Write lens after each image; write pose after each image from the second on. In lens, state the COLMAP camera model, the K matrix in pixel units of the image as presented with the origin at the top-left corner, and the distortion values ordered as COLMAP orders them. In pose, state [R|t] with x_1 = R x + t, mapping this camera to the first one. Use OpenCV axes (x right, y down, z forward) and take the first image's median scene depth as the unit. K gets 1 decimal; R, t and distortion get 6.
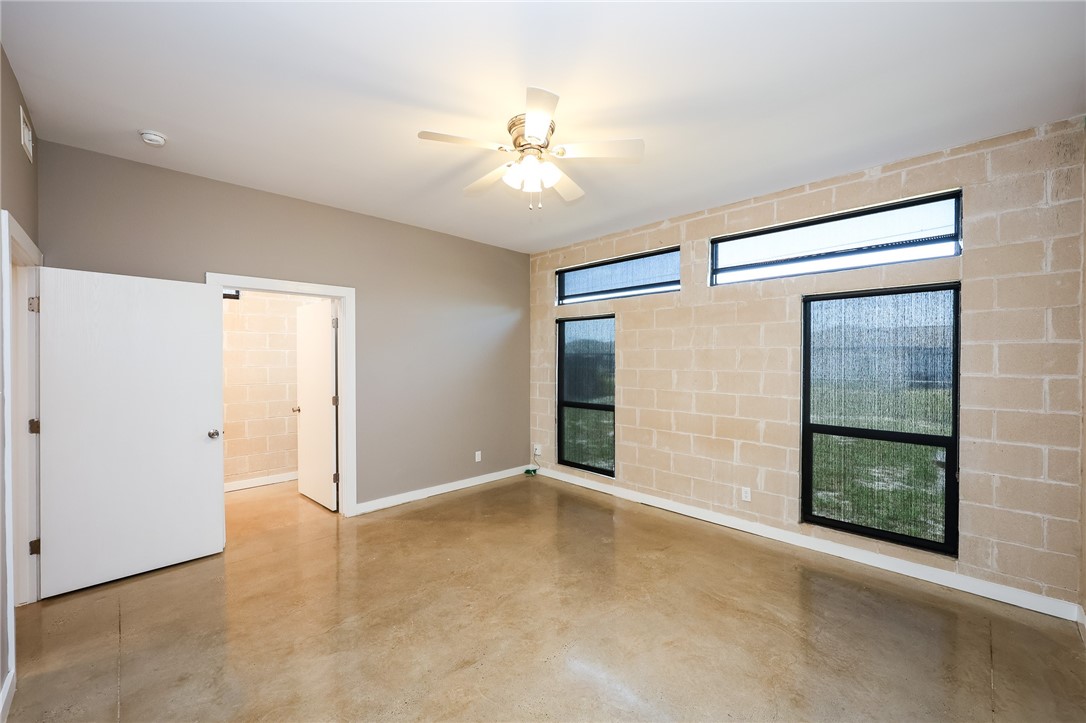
lens RADIAL K [[435.9, 0, 538.9], [0, 435.9, 361.0], [0, 0, 1]] dist [0.002296, 0.000157]
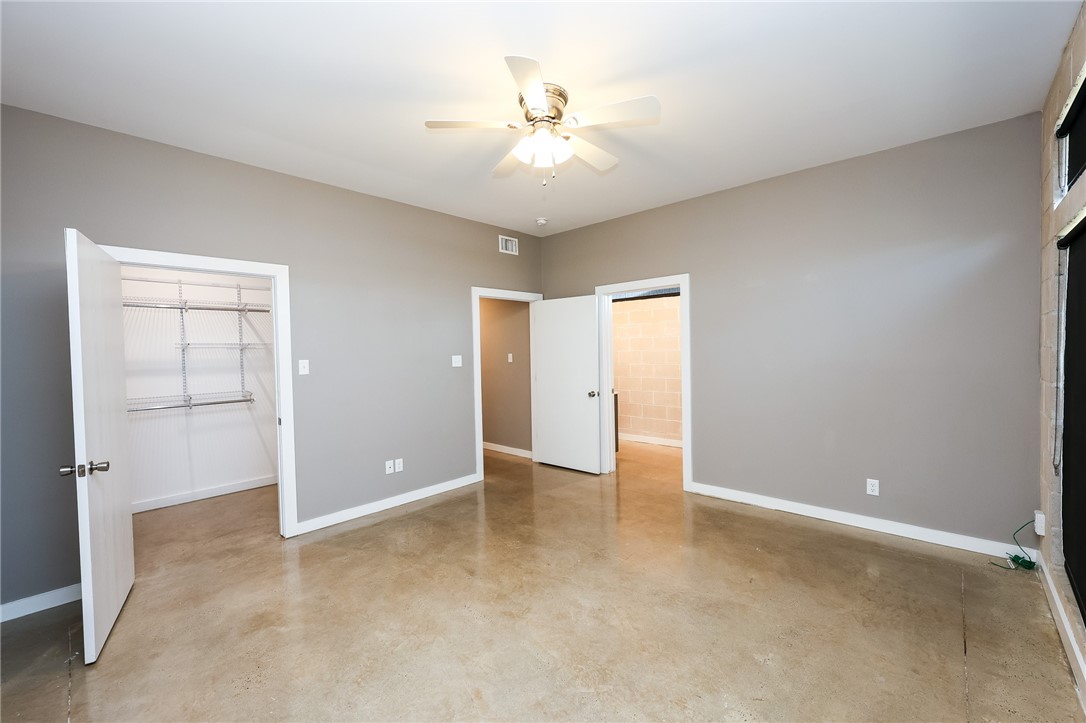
lens RADIAL K [[435.9, 0, 538.9], [0, 435.9, 361.0], [0, 0, 1]] dist [0.002296, 0.000157]
pose [[0.045755, 0.024674, -0.998648, 0.749320], [0.018129, 0.999510, 0.025526, 0.009212], [0.998788, -0.019272, 0.045285, 0.746021]]
